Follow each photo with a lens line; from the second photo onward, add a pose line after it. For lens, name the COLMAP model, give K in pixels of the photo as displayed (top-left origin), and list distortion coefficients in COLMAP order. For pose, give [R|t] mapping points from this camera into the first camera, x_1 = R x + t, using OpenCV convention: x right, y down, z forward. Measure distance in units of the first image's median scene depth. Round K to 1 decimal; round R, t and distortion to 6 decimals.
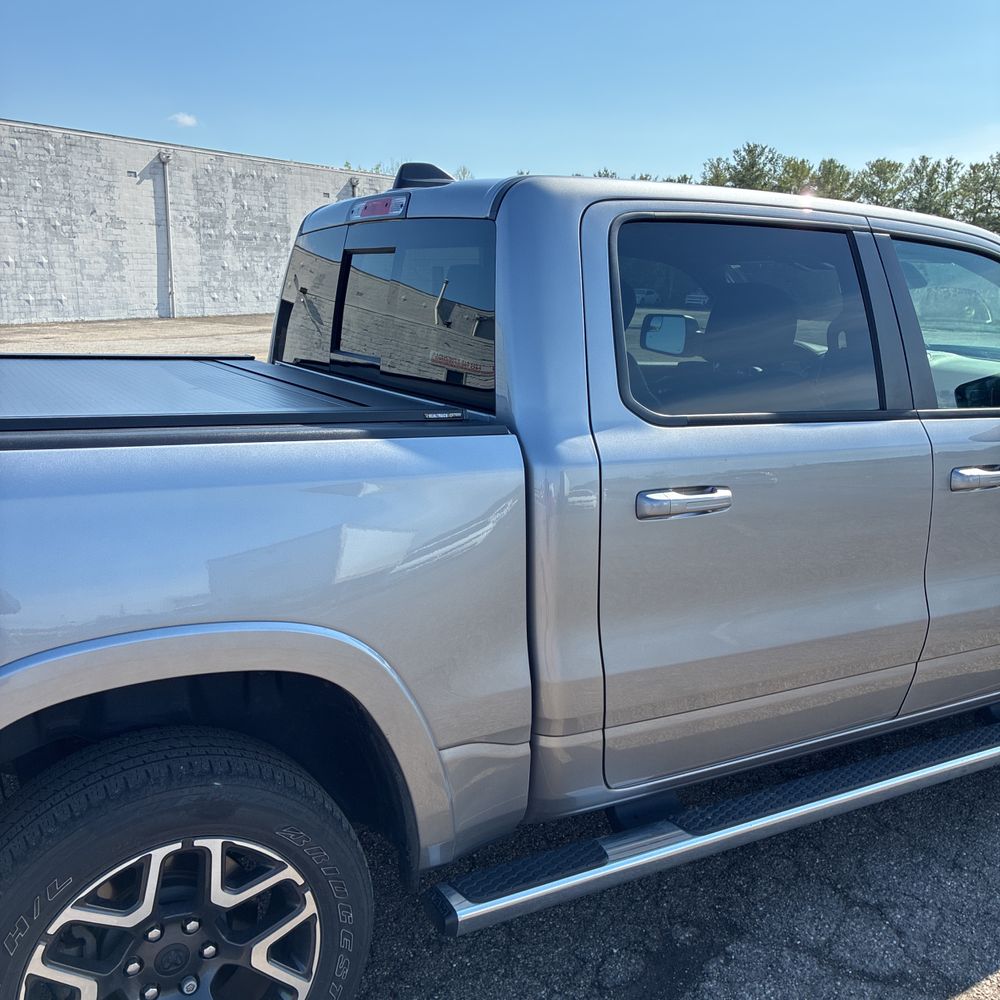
lens RADIAL K [[996.7, 0, 493.4], [0, 996.7, 496.0], [0, 0, 1]] dist [0.018265, -0.011763]
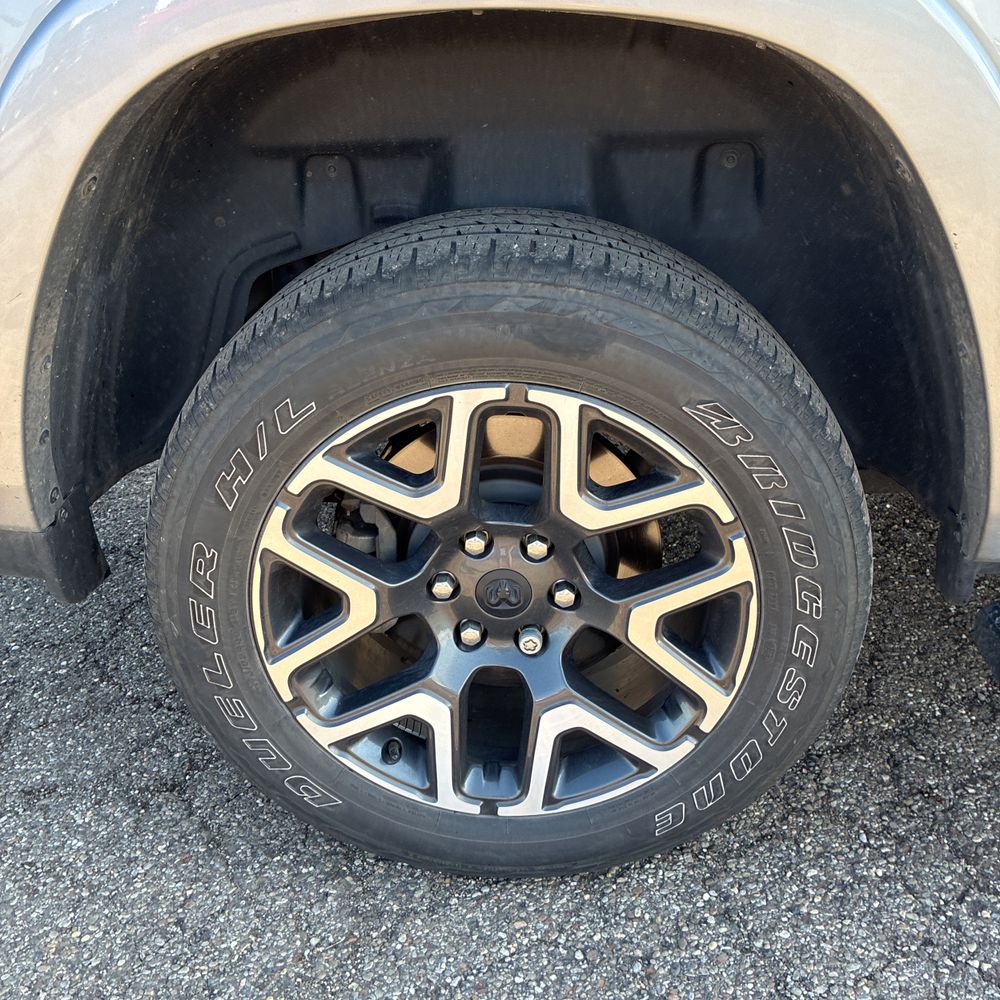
lens RADIAL K [[996.7, 0, 493.4], [0, 996.7, 496.0], [0, 0, 1]] dist [0.018265, -0.011763]
pose [[0.840817, 0.184771, -0.508809, -0.032688], [-0.048031, 0.961700, 0.269864, 0.244546], [0.539184, -0.202467, 0.817488, 0.518378]]
